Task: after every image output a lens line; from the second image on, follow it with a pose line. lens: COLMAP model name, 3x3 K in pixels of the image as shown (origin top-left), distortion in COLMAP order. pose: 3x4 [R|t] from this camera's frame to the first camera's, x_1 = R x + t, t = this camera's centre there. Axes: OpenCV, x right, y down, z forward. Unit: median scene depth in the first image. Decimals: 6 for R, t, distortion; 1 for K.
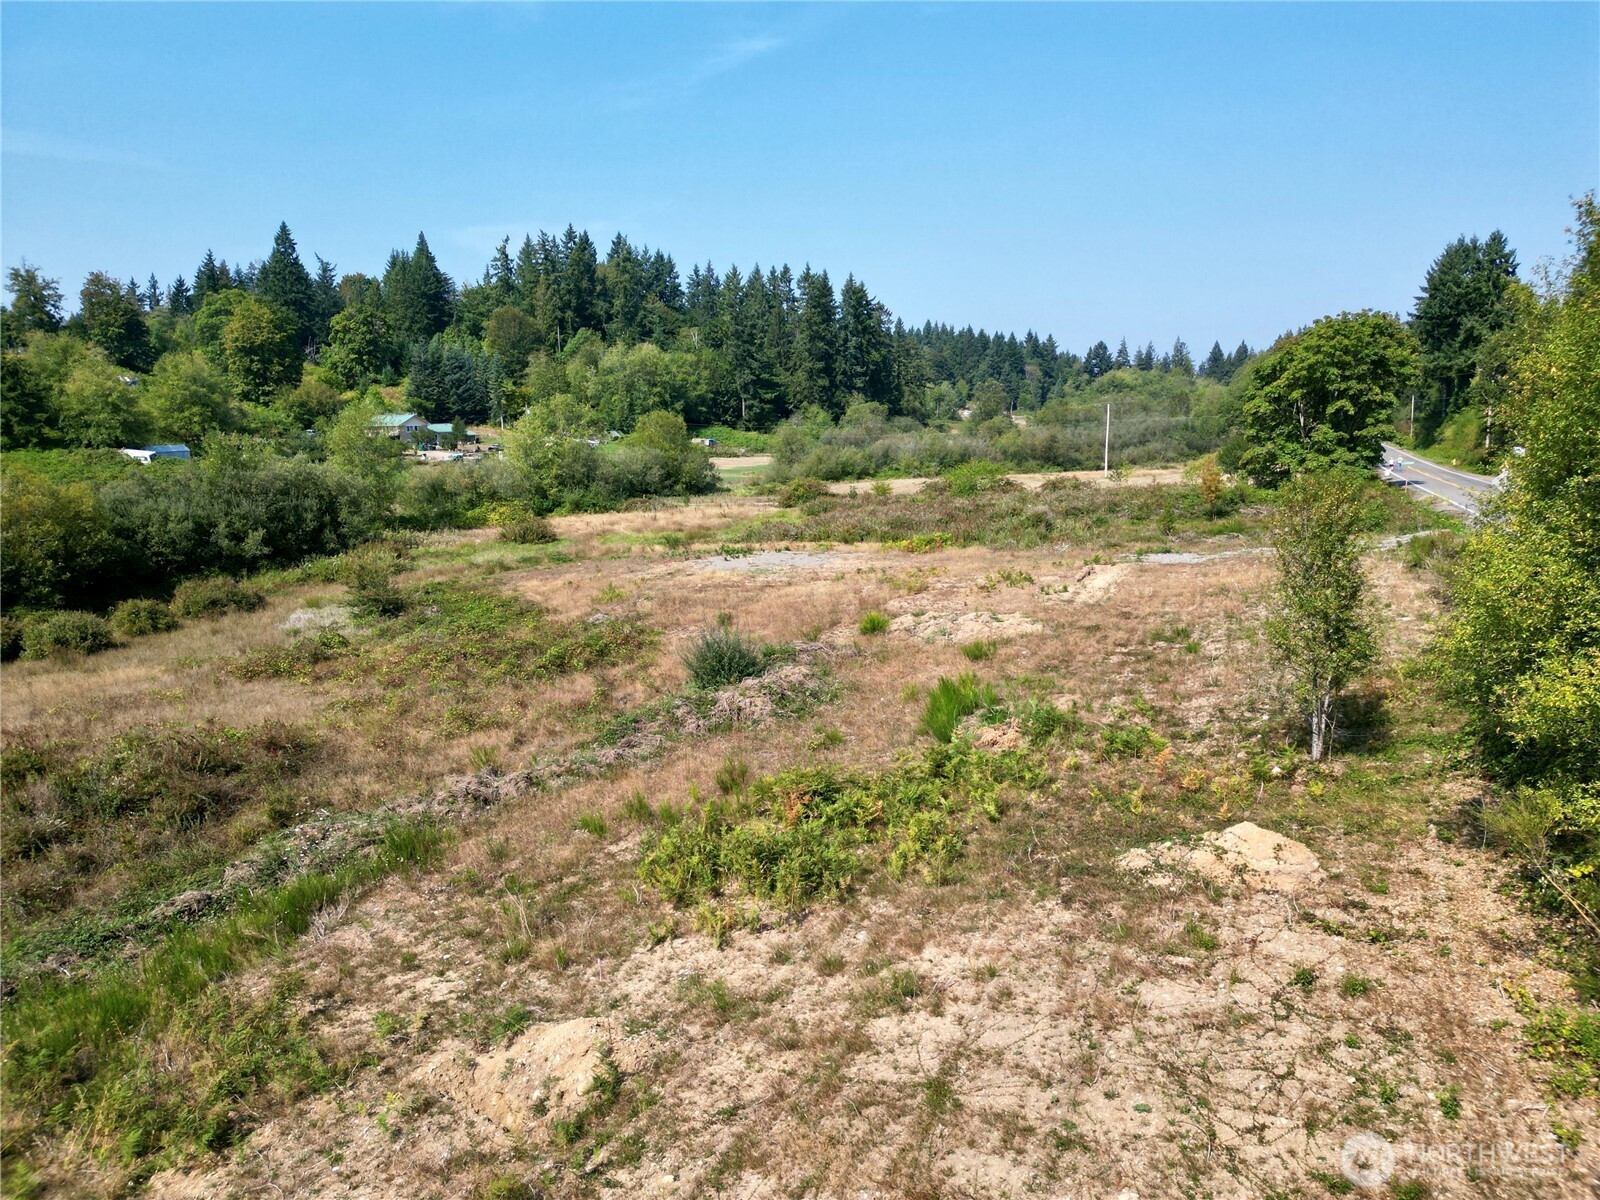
lens RADIAL K [[1117.2, 0, 796.6], [0, 1117.2, 592.2], [0, 0, 1]] dist [0.054364, -0.042177]
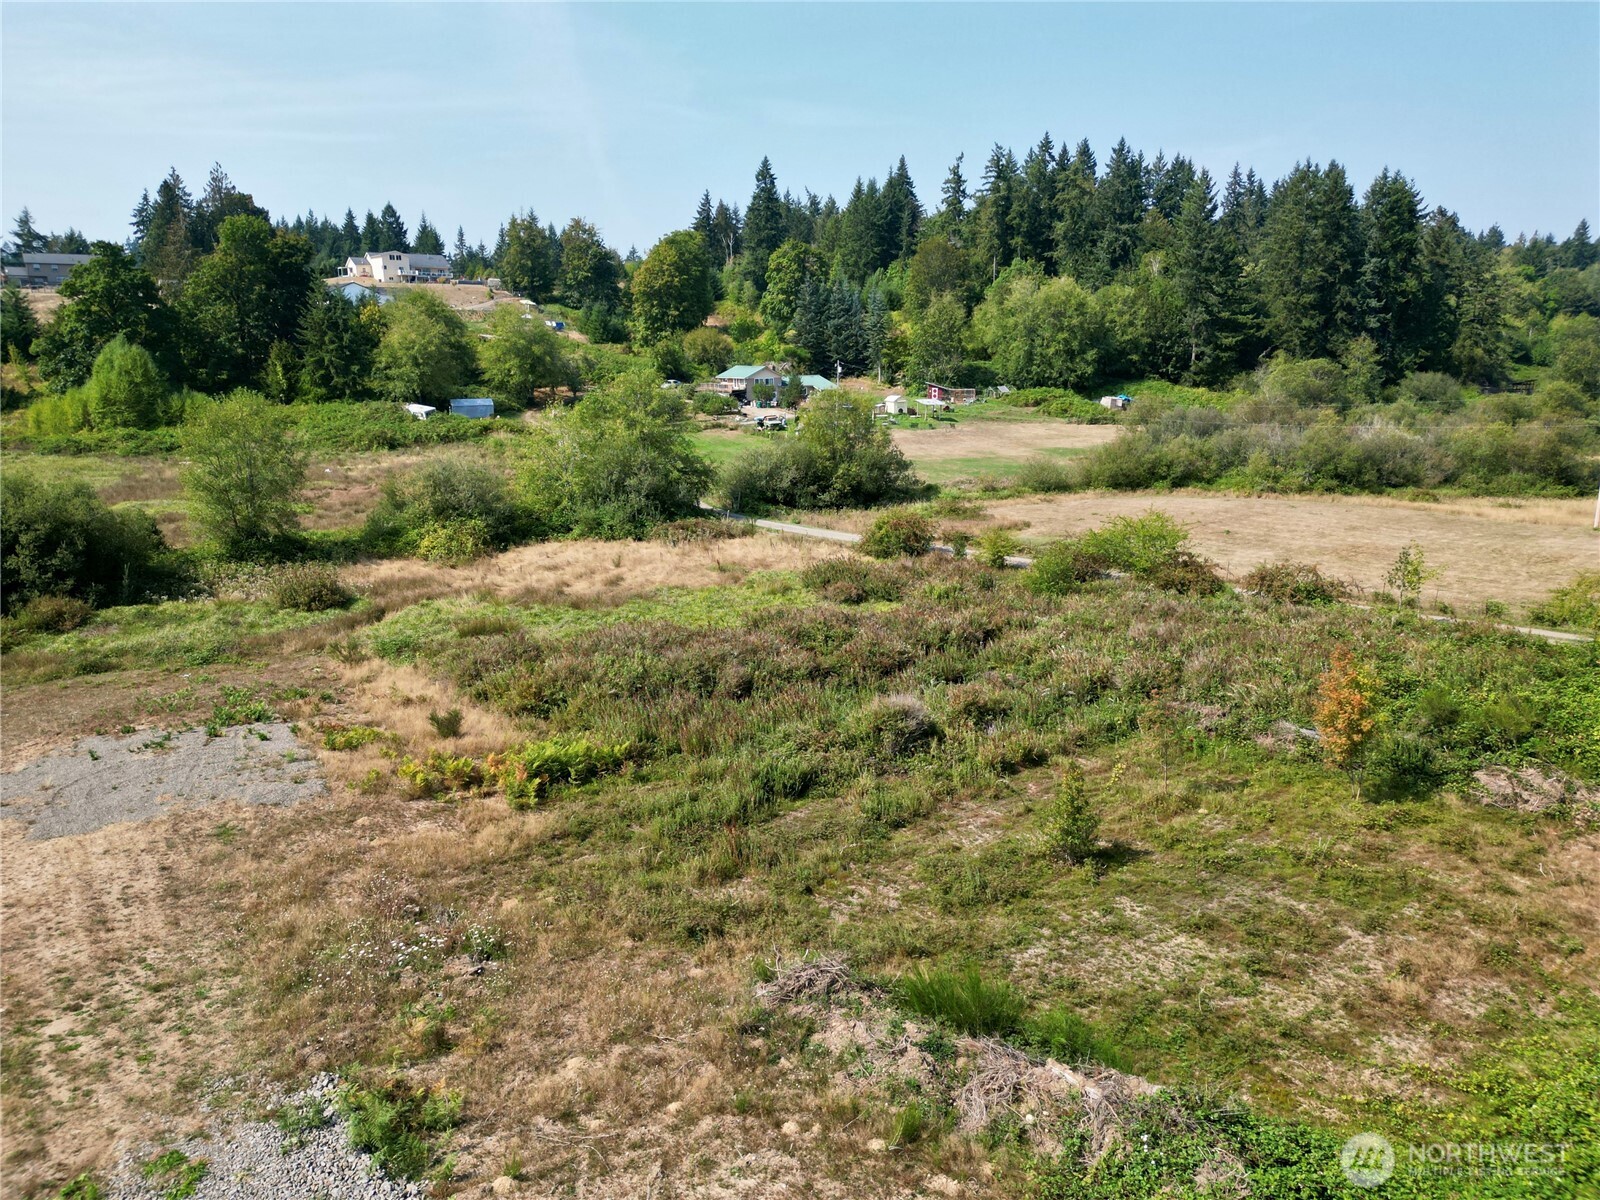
lens RADIAL K [[1117.2, 0, 805.9], [0, 1117.2, 605.5], [0, 0, 1]] dist [0.054364, -0.042177]
pose [[0.872221, 0.120556, -0.474021, 0.109730], [-0.085652, 0.991820, 0.094643, -0.043540], [0.481554, -0.041948, 0.875412, 0.174881]]
